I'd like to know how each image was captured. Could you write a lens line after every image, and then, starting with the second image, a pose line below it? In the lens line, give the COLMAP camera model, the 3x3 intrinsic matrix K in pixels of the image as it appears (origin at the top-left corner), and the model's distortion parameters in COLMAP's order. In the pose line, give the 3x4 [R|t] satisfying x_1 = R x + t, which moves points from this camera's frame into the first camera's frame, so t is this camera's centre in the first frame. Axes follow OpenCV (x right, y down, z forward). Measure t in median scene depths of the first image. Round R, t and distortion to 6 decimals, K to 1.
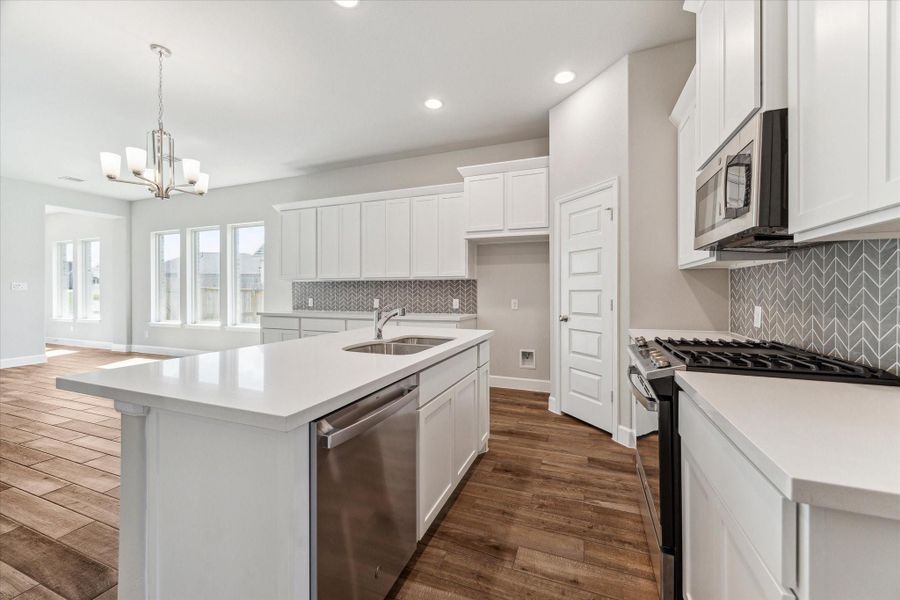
lens RADIAL K [[348.4, 0, 448.0], [0, 348.4, 292.6], [0, 0, 1]] dist [0.003177, -0.000103]
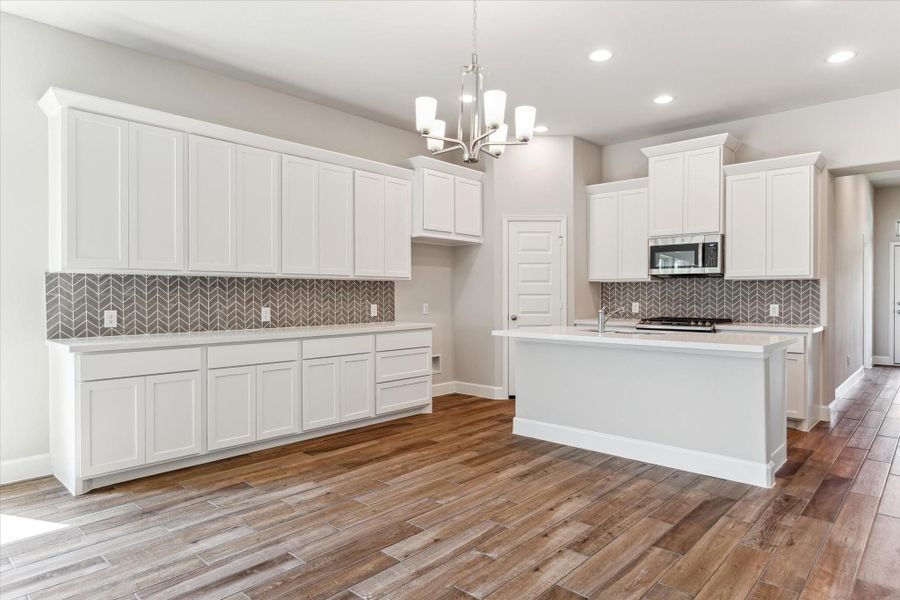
lens RADIAL K [[536.1, 0, 450.6], [0, 536.1, 297.7], [0, 0, 1]] dist [-0.004364, 0.000377]
pose [[0.367263, -0.005772, 0.930099, -0.981948], [0.003559, 0.999982, 0.004800, -0.002153], [-0.930110, 0.001548, 0.367277, 0.348657]]
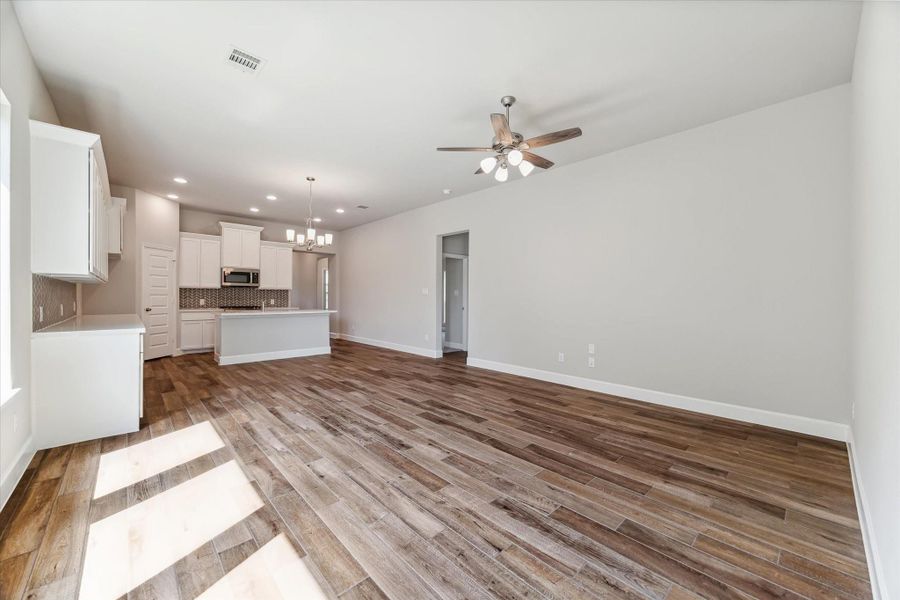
lens RADIAL K [[353.9, 0, 455.3], [0, 353.9, 298.0], [0, 0, 1]] dist [0.003648, -0.000131]
pose [[-0.903325, -0.006603, 0.428907, -1.331248], [-0.004179, 0.999970, 0.006595, -0.004182], [-0.428937, 0.004165, -0.903325, 1.344880]]
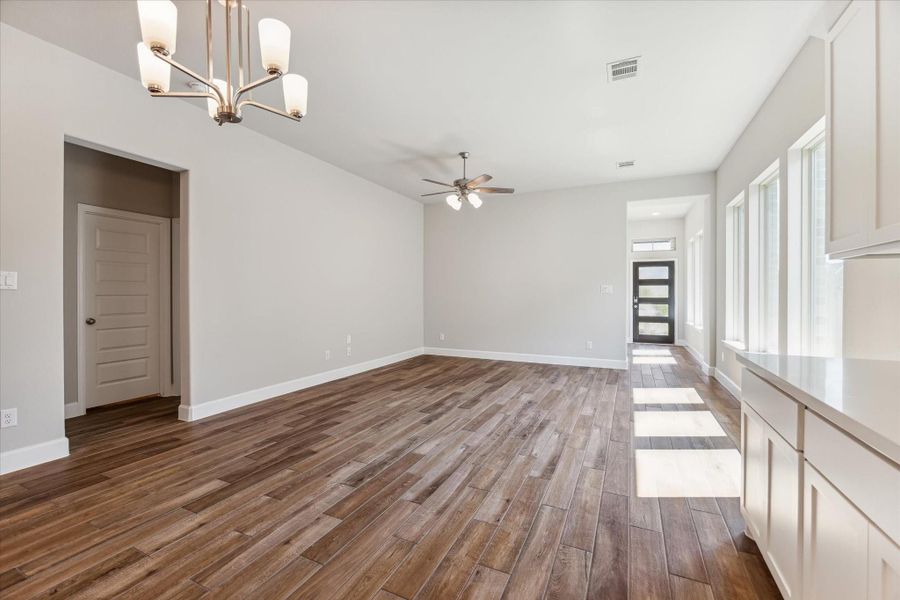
lens RADIAL K [[373.6, 0, 455.6], [0, 373.6, 293.0], [0, 0, 1]] dist [-0.015571, 0.001061]
pose [[-0.063144, -0.002170, -0.998002, -0.148845], [-0.000378, 0.999998, -0.002151, -0.003622], [0.998004, 0.000241, -0.063145, 0.741341]]
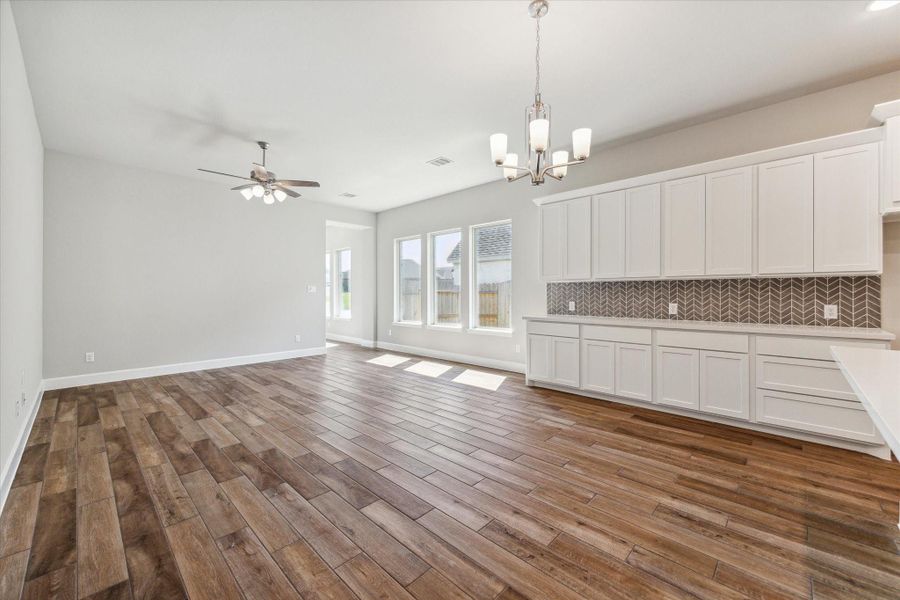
lens RADIAL K [[353.9, 0, 453.4], [0, 353.9, 293.3], [0, 0, 1]] dist [0.003648, -0.000131]
pose [[0.925202, -0.000496, -0.379474, -0.365889], [-0.000371, 0.999997, -0.002212, -0.002307], [0.379474, 0.002188, 0.925200, 0.069044]]
